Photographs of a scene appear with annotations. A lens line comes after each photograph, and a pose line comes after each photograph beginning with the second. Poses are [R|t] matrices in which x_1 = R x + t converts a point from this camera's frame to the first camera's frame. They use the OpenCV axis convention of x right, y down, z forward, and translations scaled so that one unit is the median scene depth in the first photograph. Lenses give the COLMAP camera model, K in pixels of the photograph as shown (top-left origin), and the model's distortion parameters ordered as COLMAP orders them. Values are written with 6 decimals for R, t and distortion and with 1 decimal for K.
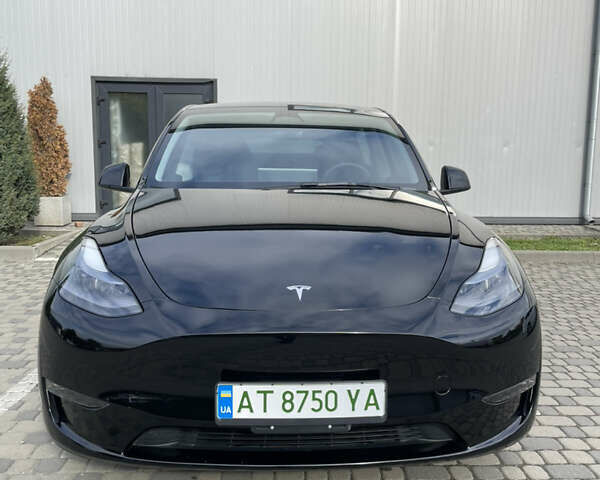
lens RADIAL K [[601.5, 0, 312.0], [0, 601.5, 241.6], [0, 0, 1]] dist [0.053508, -0.020896]
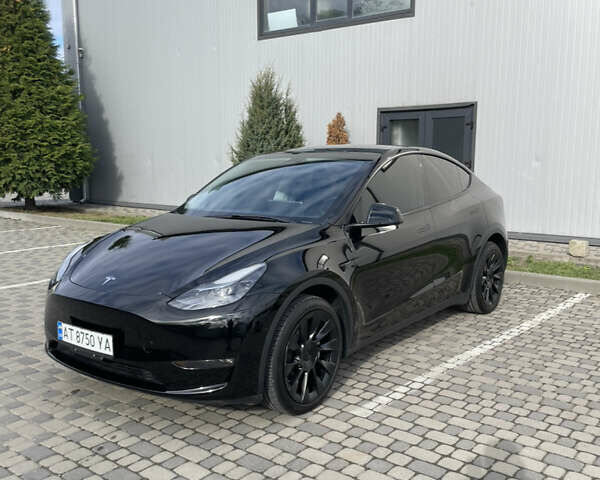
lens RADIAL K [[601.5, 0, 312.0], [0, 601.5, 241.6], [0, 0, 1]] dist [0.053508, -0.020896]
pose [[0.764216, 0.077763, -0.640255, 0.872193], [-0.081648, 0.996383, 0.023561, -0.066926], [0.639771, 0.034270, 0.767801, 0.009392]]
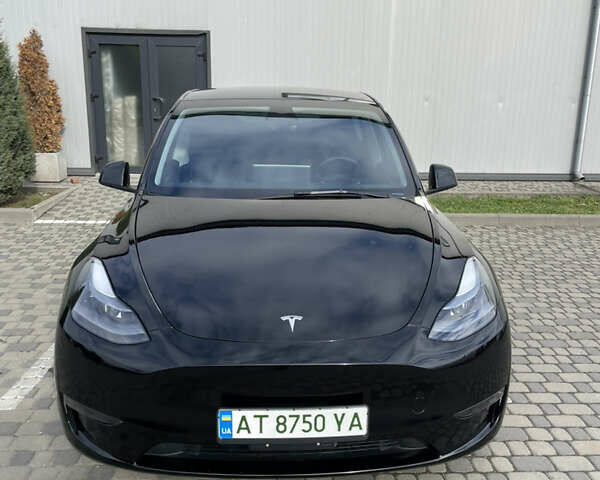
lens RADIAL K [[601.5, 0, 312.0], [0, 601.5, 241.6], [0, 0, 1]] dist [0.053508, -0.020896]
pose [[0.999944, 0.005209, 0.009246, 0.002794], [-0.006192, 0.993949, 0.109665, -0.103409], [-0.008619, -0.109716, 0.993926, -0.045627]]
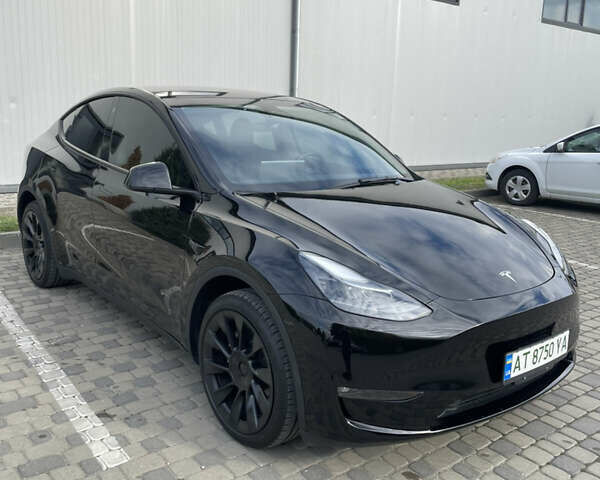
lens RADIAL K [[601.5, 0, 312.0], [0, 601.5, 241.6], [0, 0, 1]] dist [0.053508, -0.020896]
pose [[0.804355, -0.109994, 0.583878, -0.633600], [0.055135, 0.992292, 0.110979, -0.090389], [-0.591585, -0.057075, 0.804220, 0.108579]]
